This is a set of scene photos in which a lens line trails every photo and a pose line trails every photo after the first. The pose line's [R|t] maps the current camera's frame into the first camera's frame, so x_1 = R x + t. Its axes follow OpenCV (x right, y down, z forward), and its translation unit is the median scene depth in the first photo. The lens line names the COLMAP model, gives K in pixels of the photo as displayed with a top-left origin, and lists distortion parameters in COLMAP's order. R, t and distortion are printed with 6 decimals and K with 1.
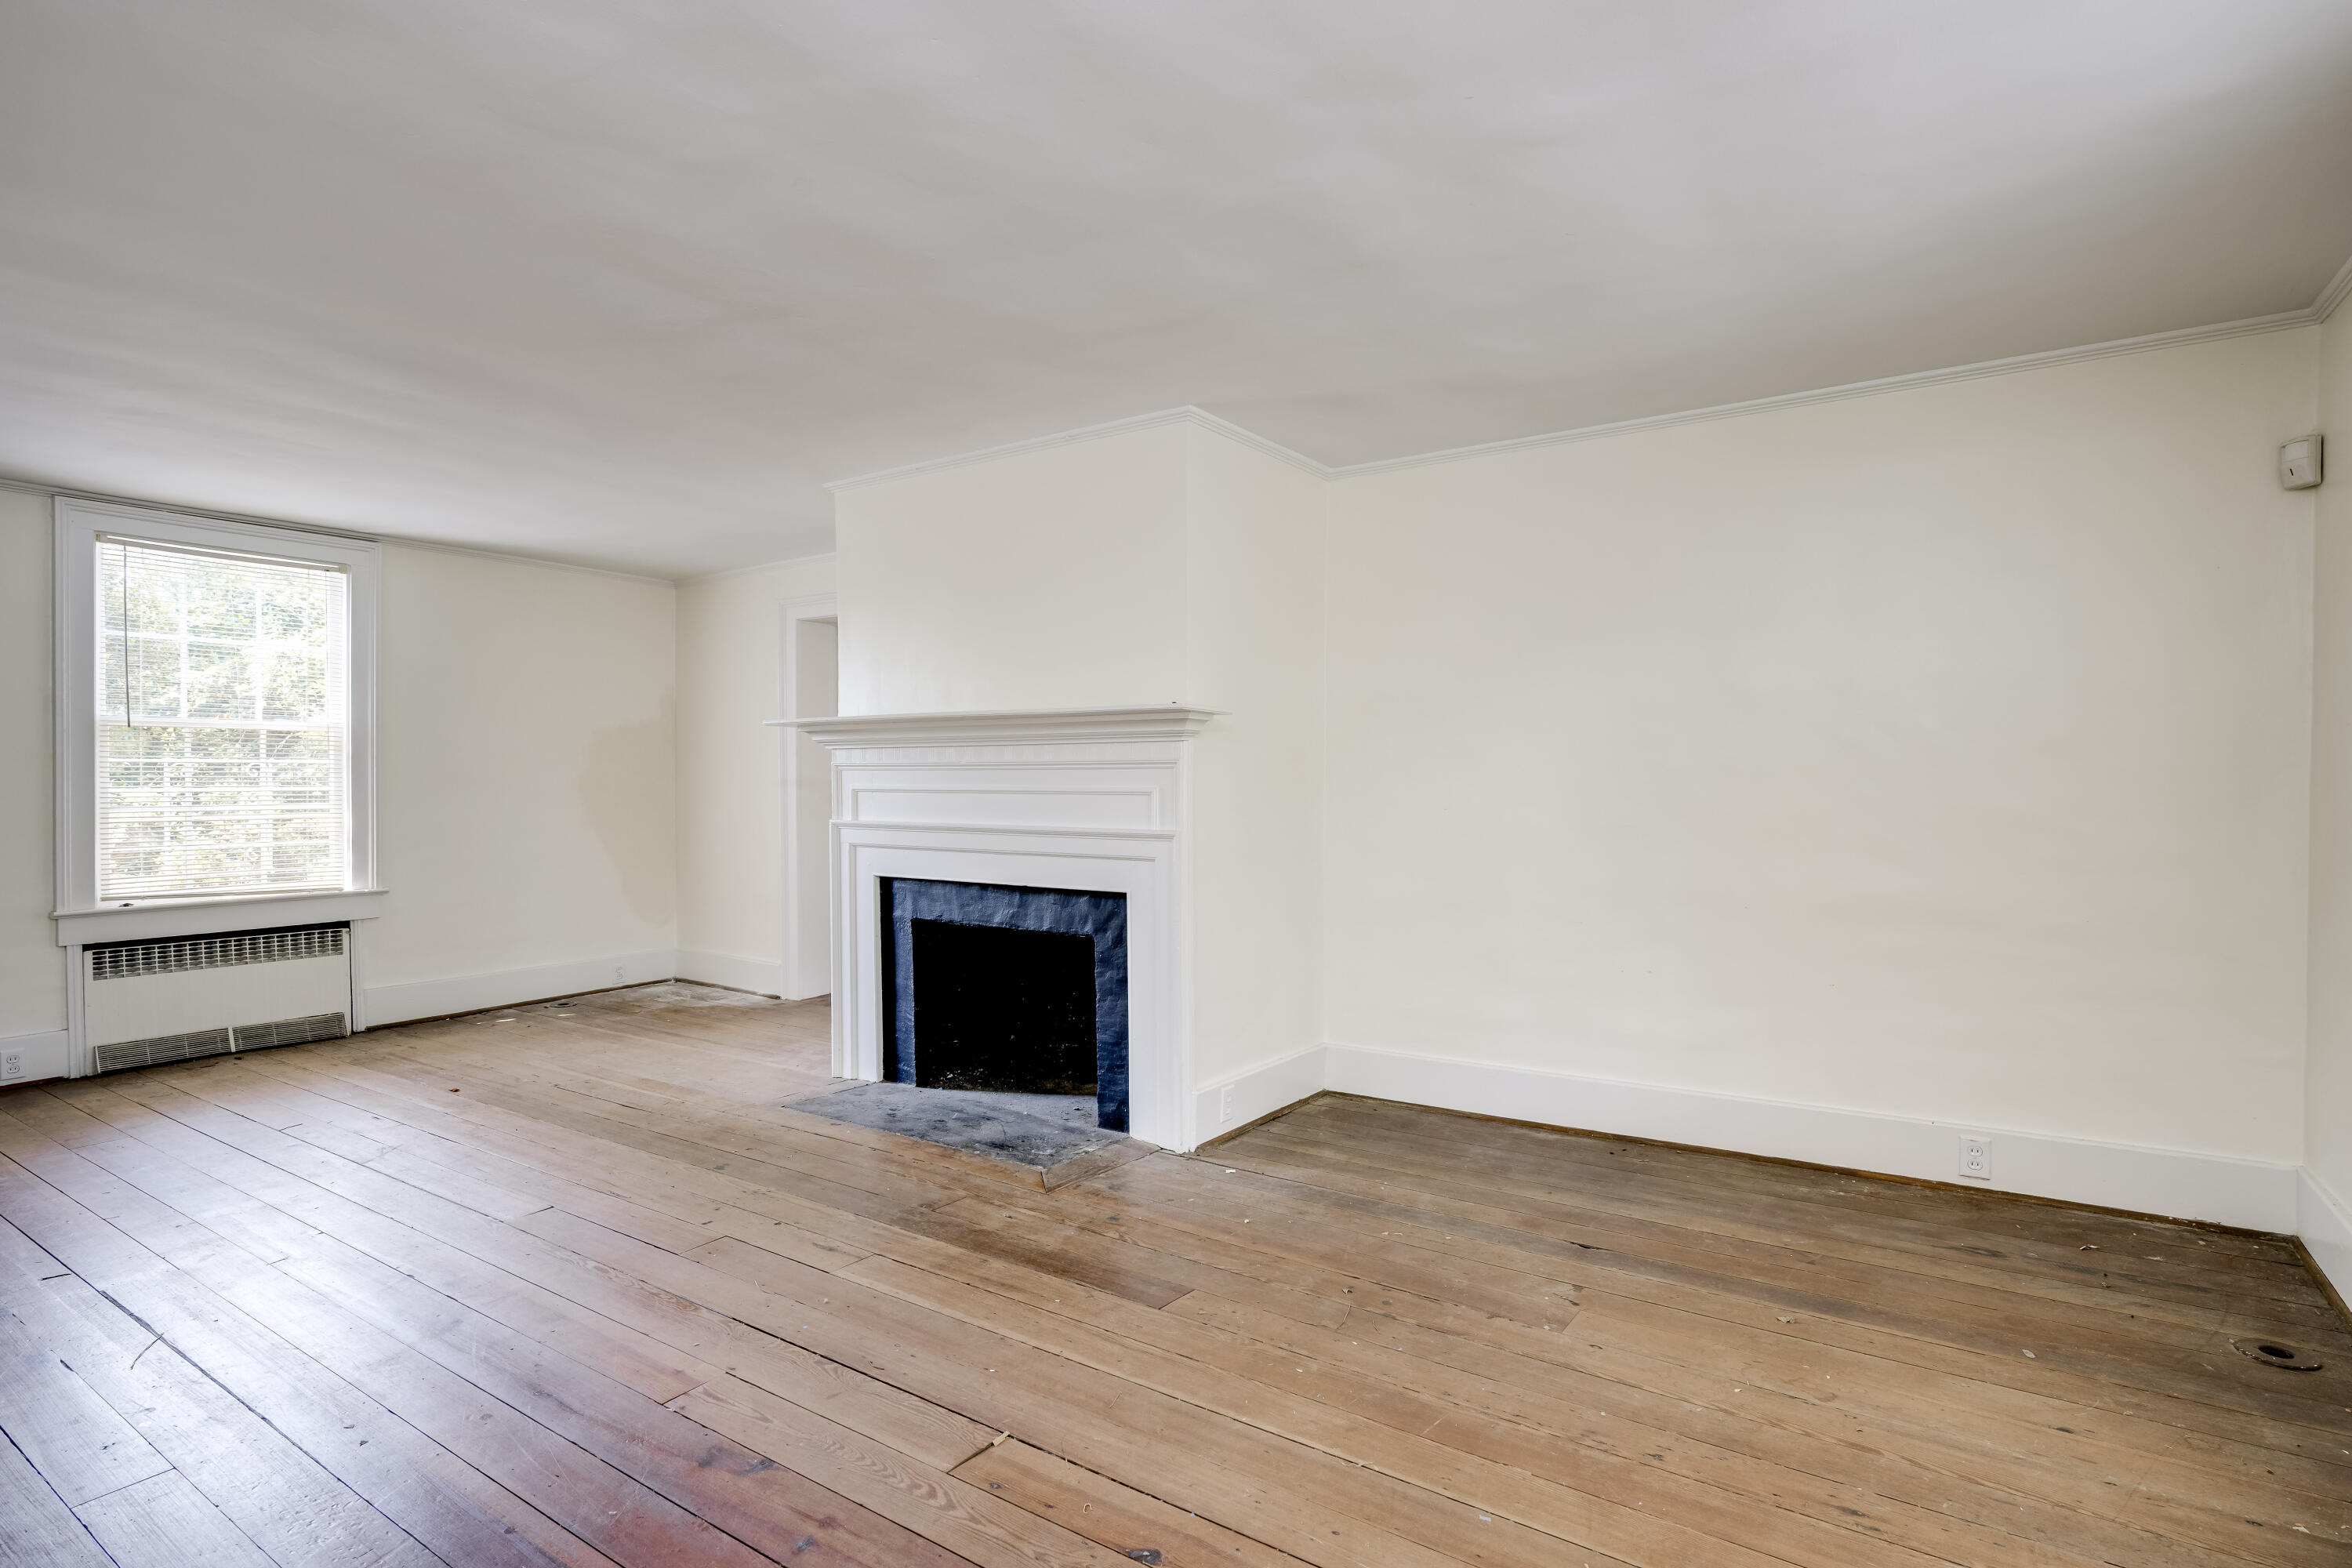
lens RADIAL K [[1129.2, 0, 1159.1], [0, 1129.2, 787.2], [0, 0, 1]] dist [0.000113, 0.000190]
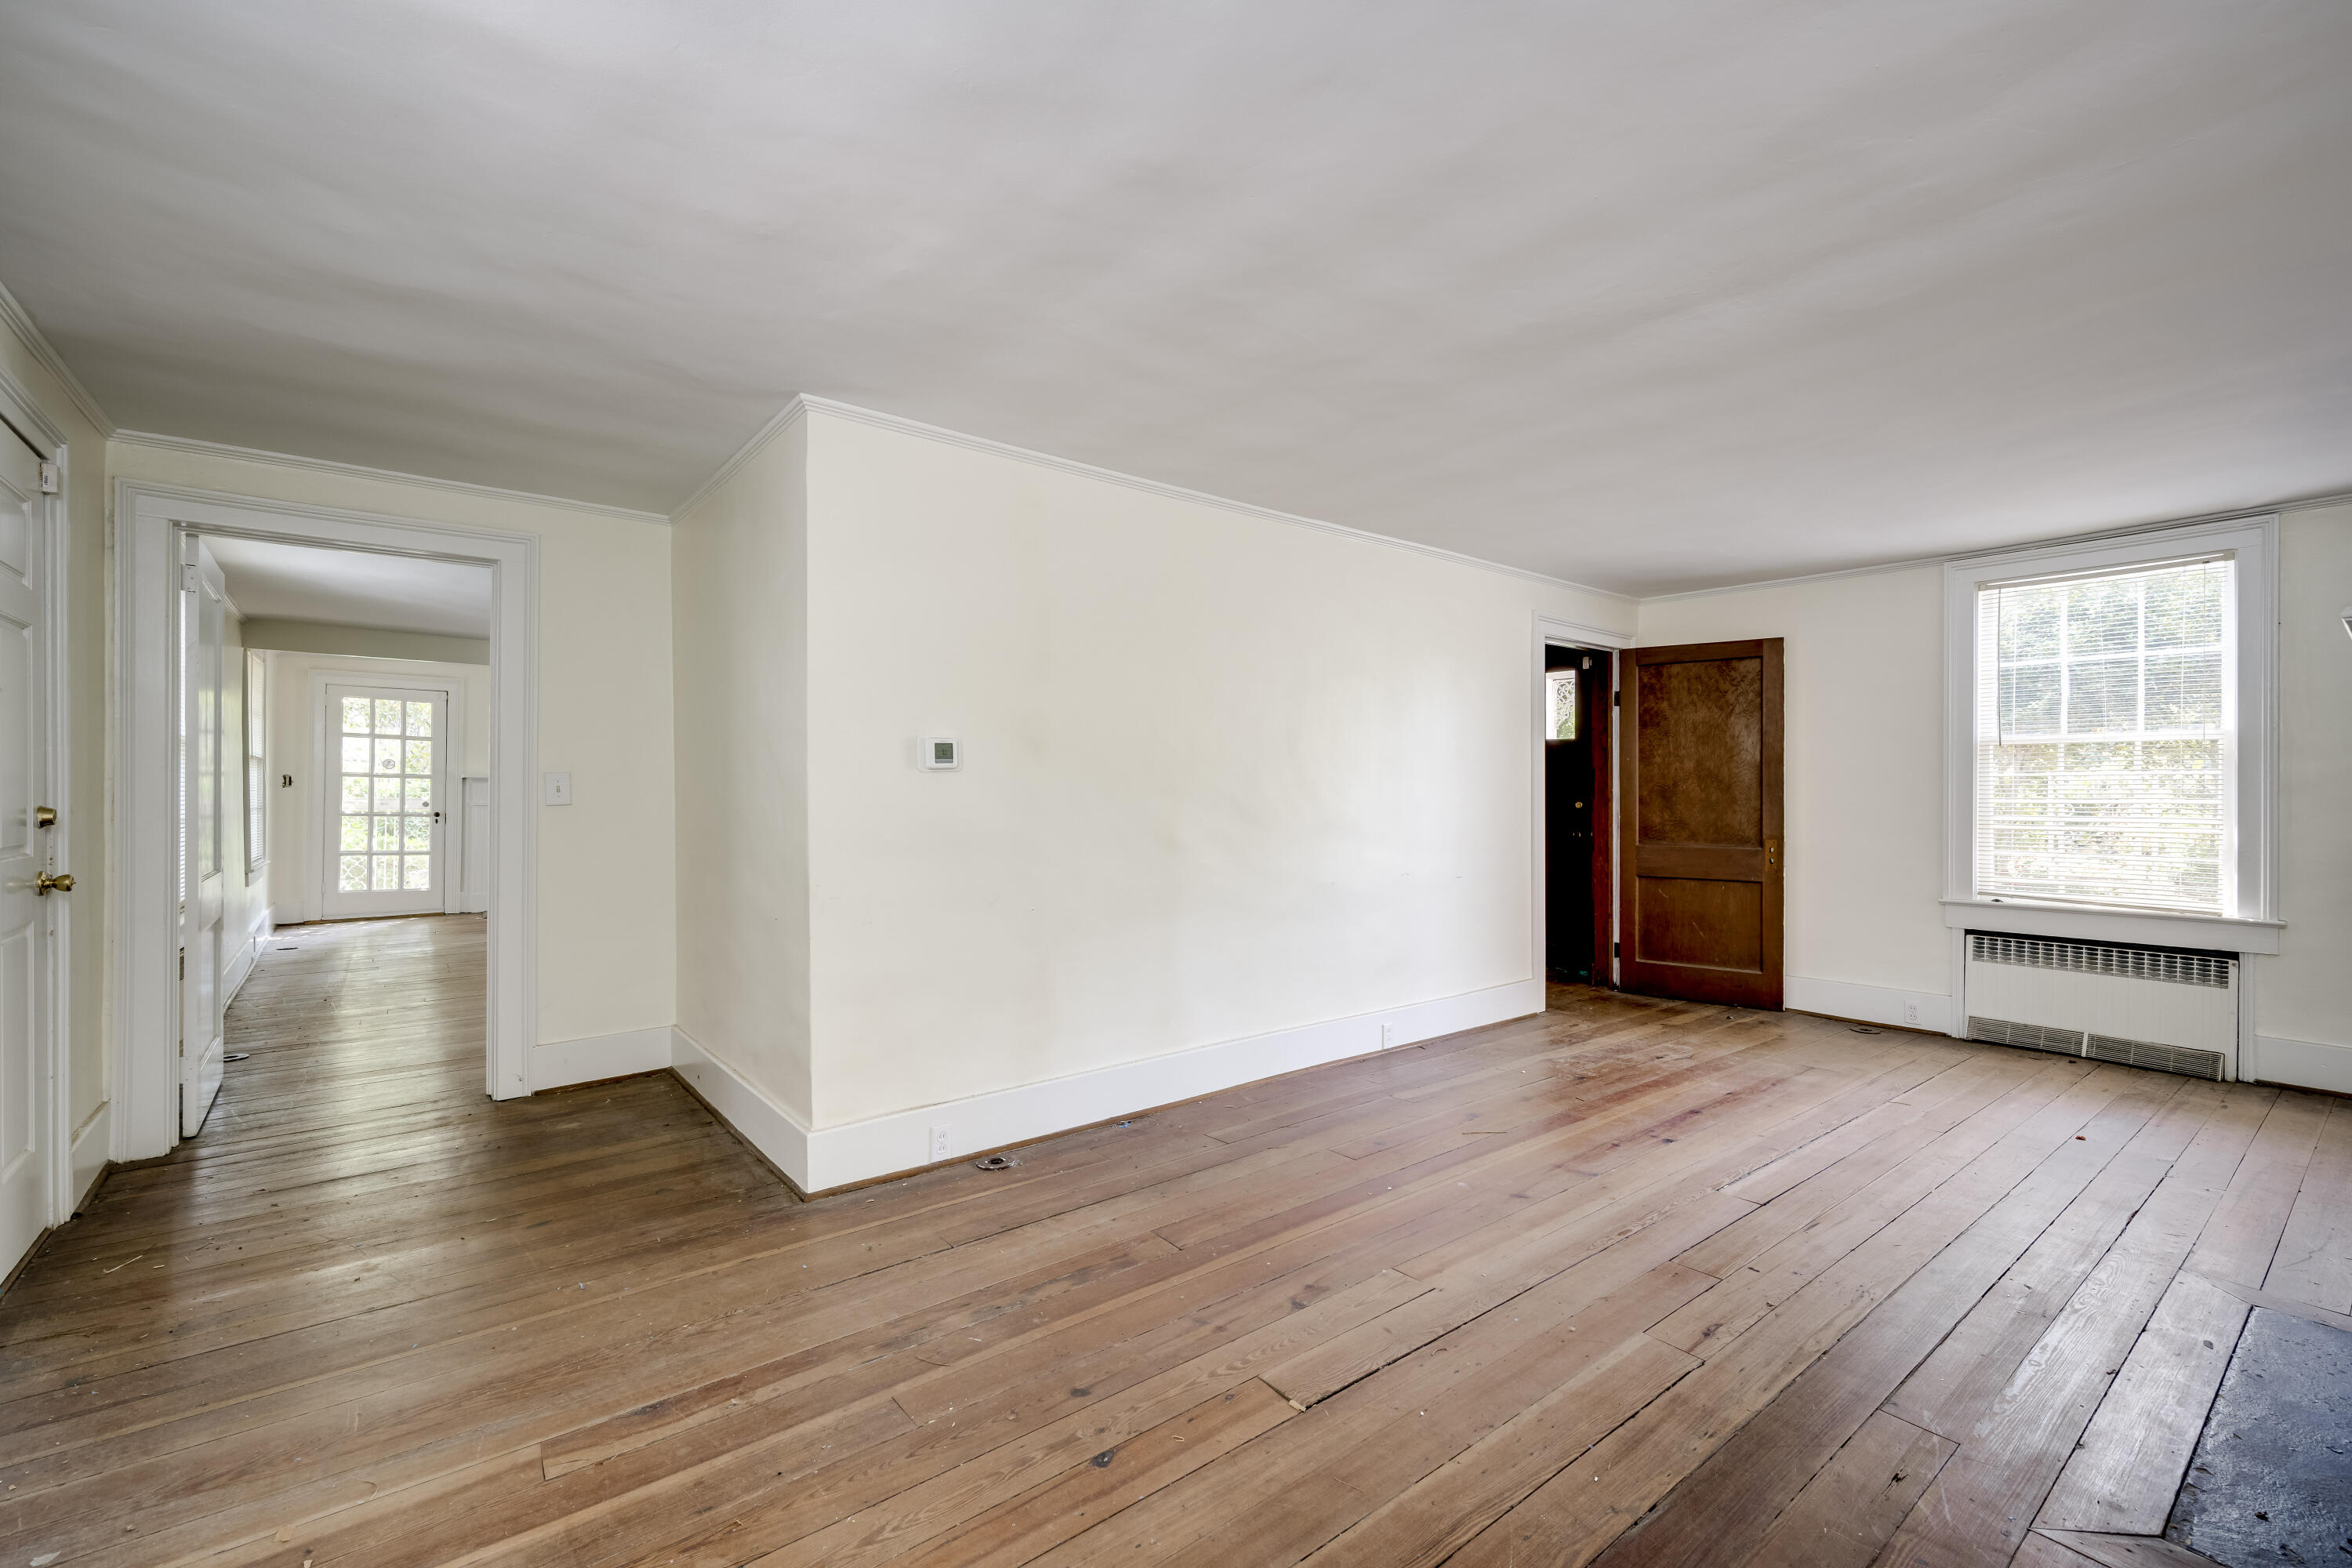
lens RADIAL K [[1046.0, 0, 1145.3], [0, 1046.0, 784.1], [0, 0, 1]] dist [0.001032, 0.000144]
pose [[-0.321097, -0.005526, -0.947030, 0.392009], [-0.006161, 0.999974, -0.003746, -0.005347], [0.947026, 0.004632, -0.321123, 0.541096]]
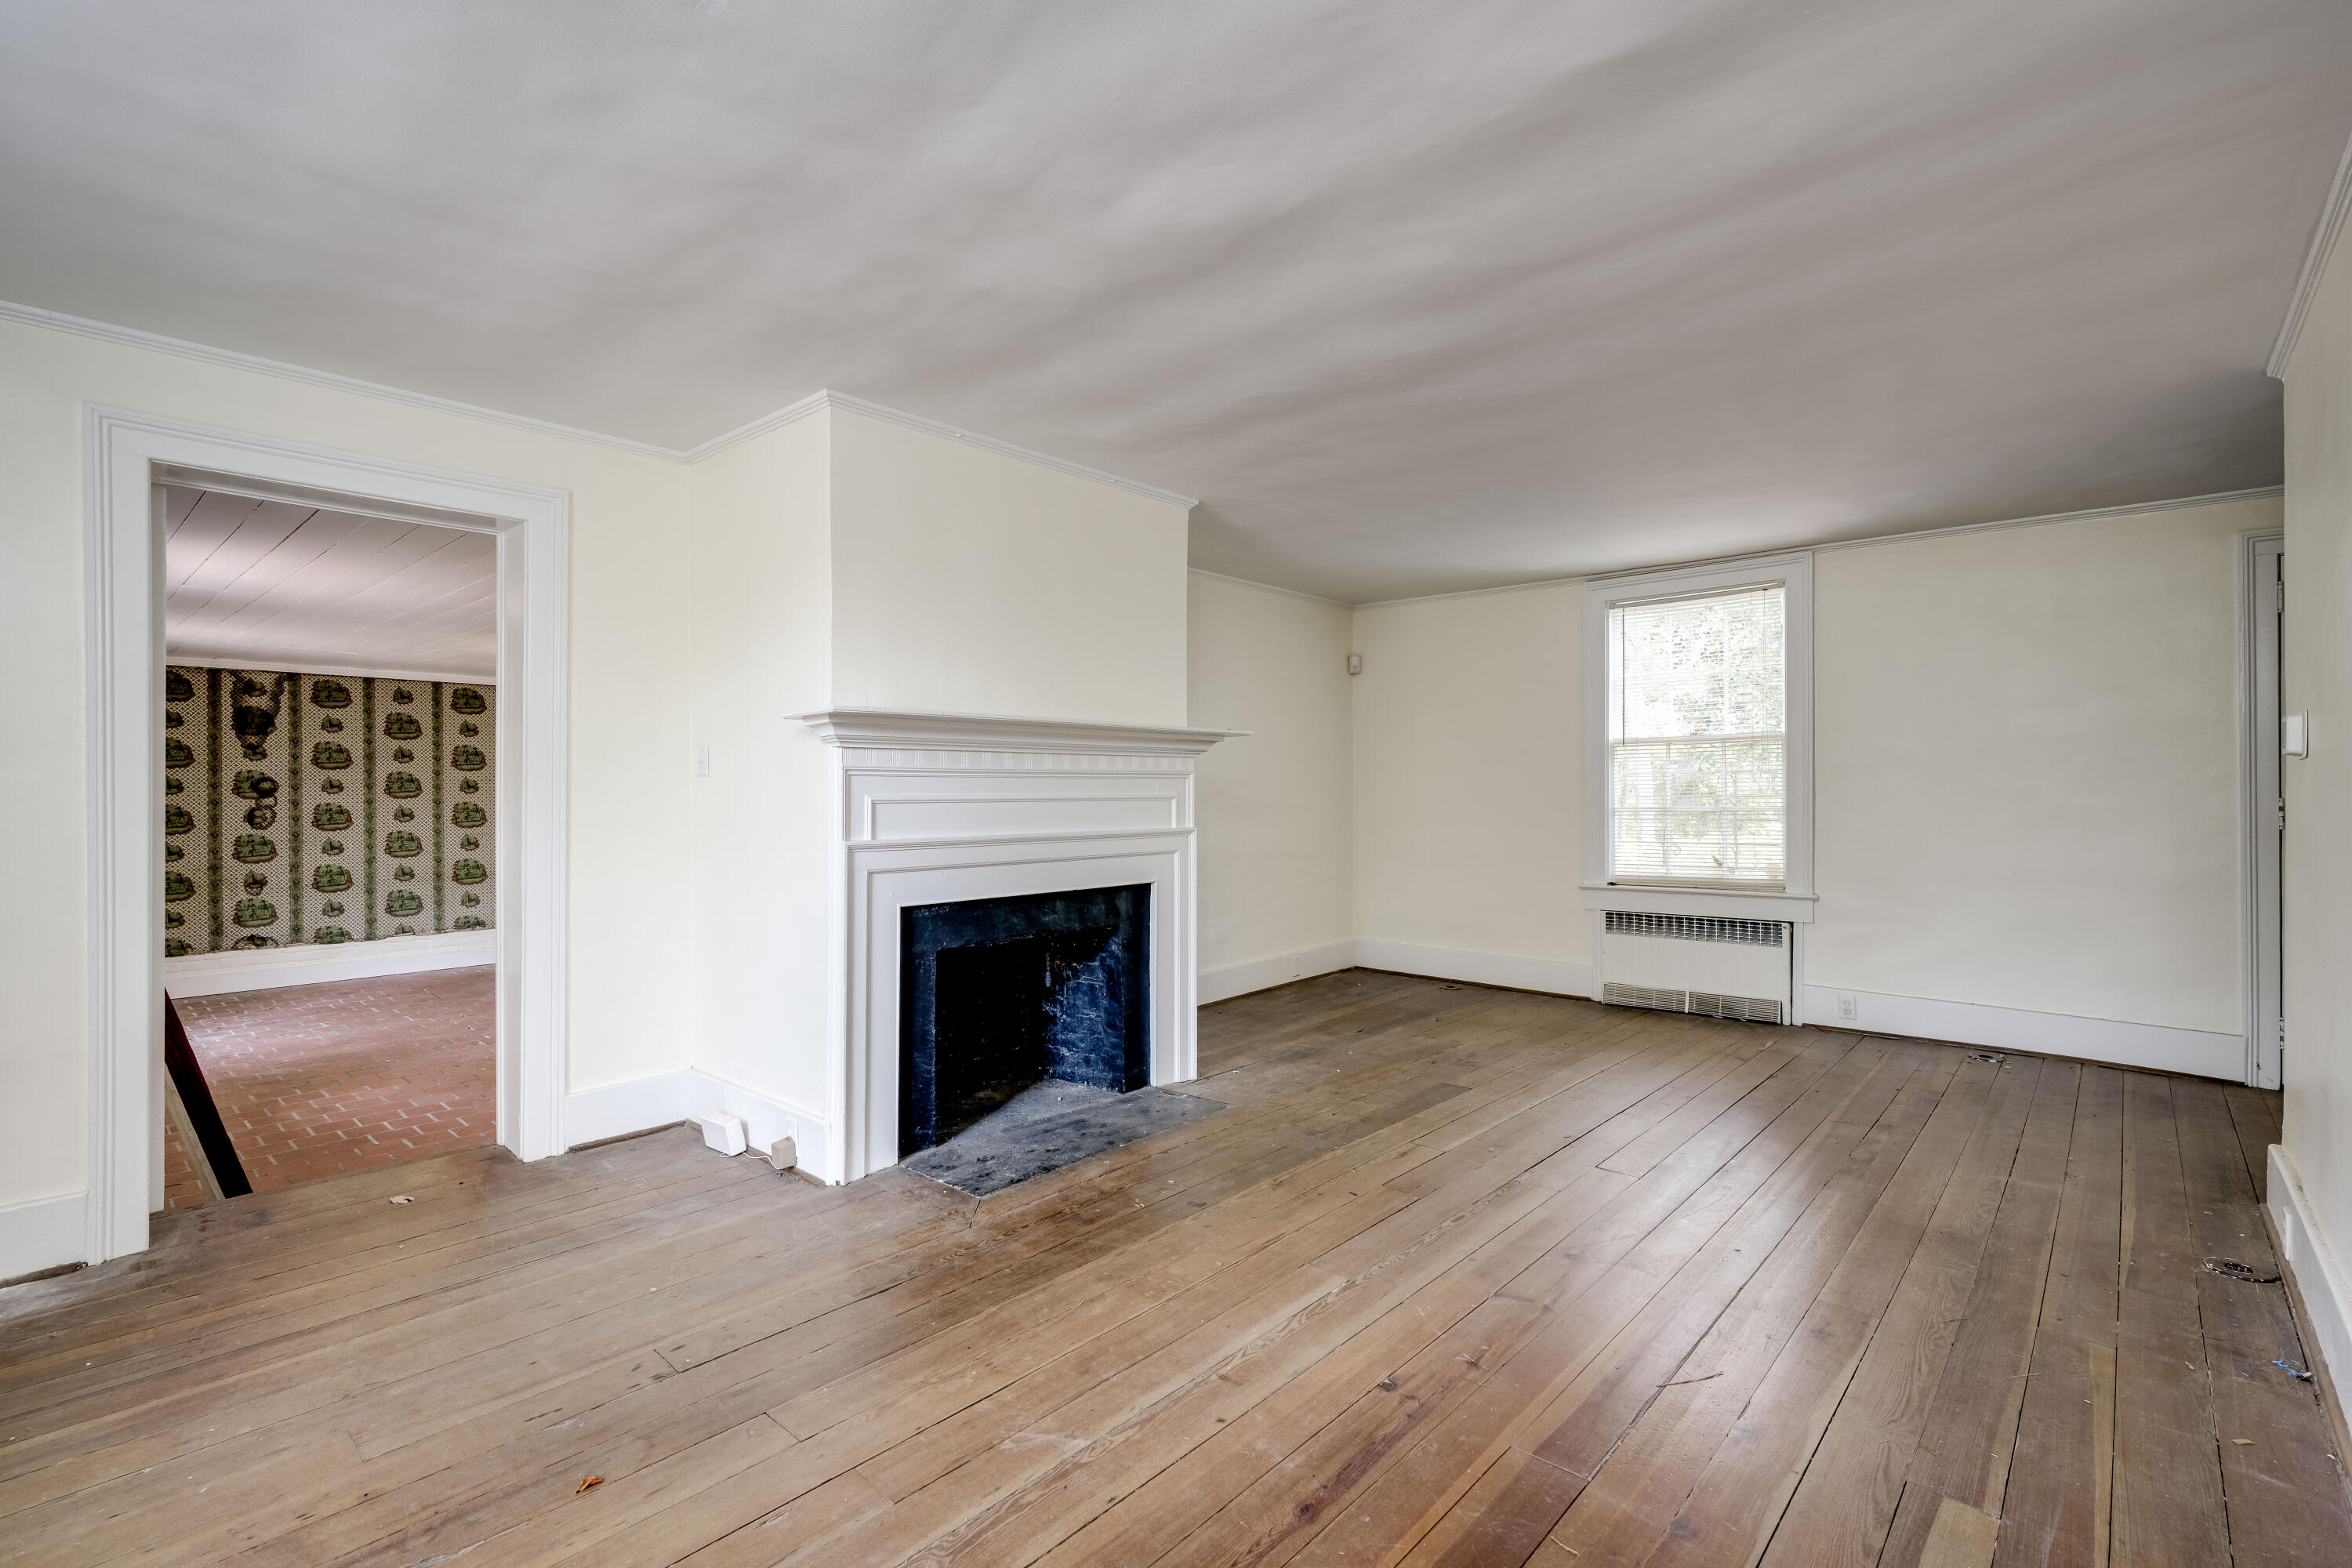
lens RADIAL K [[1098.7, 0, 1178.6], [0, 1098.7, 794.1], [0, 0, 1]] dist [0.000400, -0.000183]
pose [[0.140699, -0.004341, 0.990043, -0.991921], [0.012565, 0.999918, 0.002599, -0.001946], [-0.989973, 0.012074, 0.140742, 0.684973]]
